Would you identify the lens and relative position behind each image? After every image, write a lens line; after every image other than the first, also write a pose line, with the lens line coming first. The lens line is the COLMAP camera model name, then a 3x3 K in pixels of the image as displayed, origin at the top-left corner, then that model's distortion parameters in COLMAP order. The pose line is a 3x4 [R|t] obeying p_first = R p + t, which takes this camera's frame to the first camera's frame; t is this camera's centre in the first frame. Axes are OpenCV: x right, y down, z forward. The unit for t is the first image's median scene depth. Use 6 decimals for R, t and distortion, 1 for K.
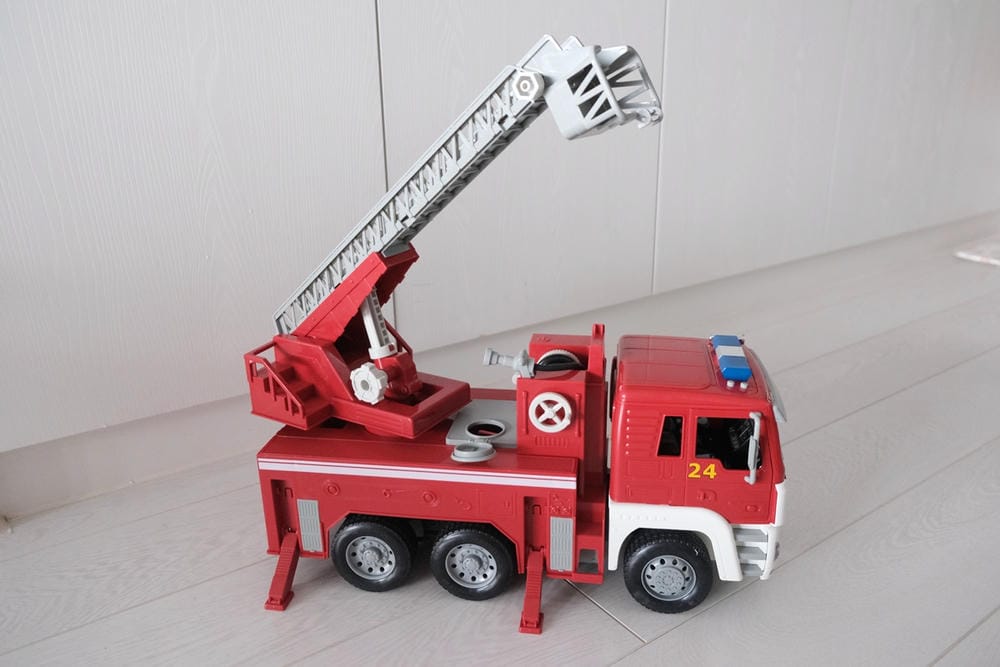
lens RADIAL K [[798.4, 0, 512.2], [0, 798.4, 332.4], [0, 0, 1]] dist [-0.002821, 0.002682]
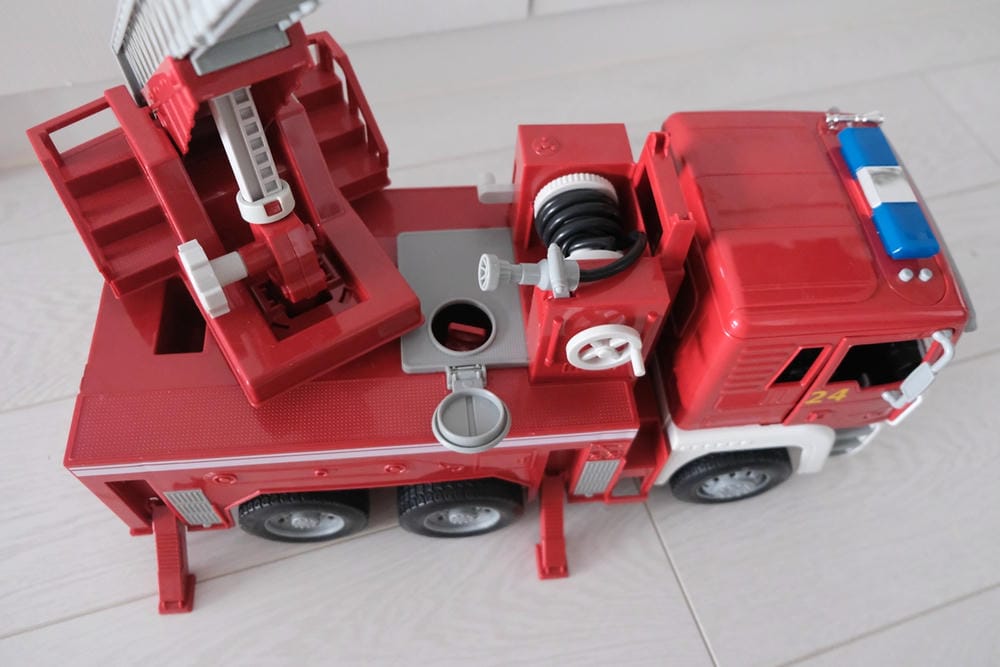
lens RADIAL K [[798.4, 0, 512.2], [0, 798.4, 332.4], [0, 0, 1]] dist [-0.002821, 0.002682]
pose [[0.964956, -0.165952, 0.203272, -0.127254], [-0.009168, 0.752837, 0.658143, -0.279545], [-0.262250, -0.636943, 0.724933, 0.612492]]
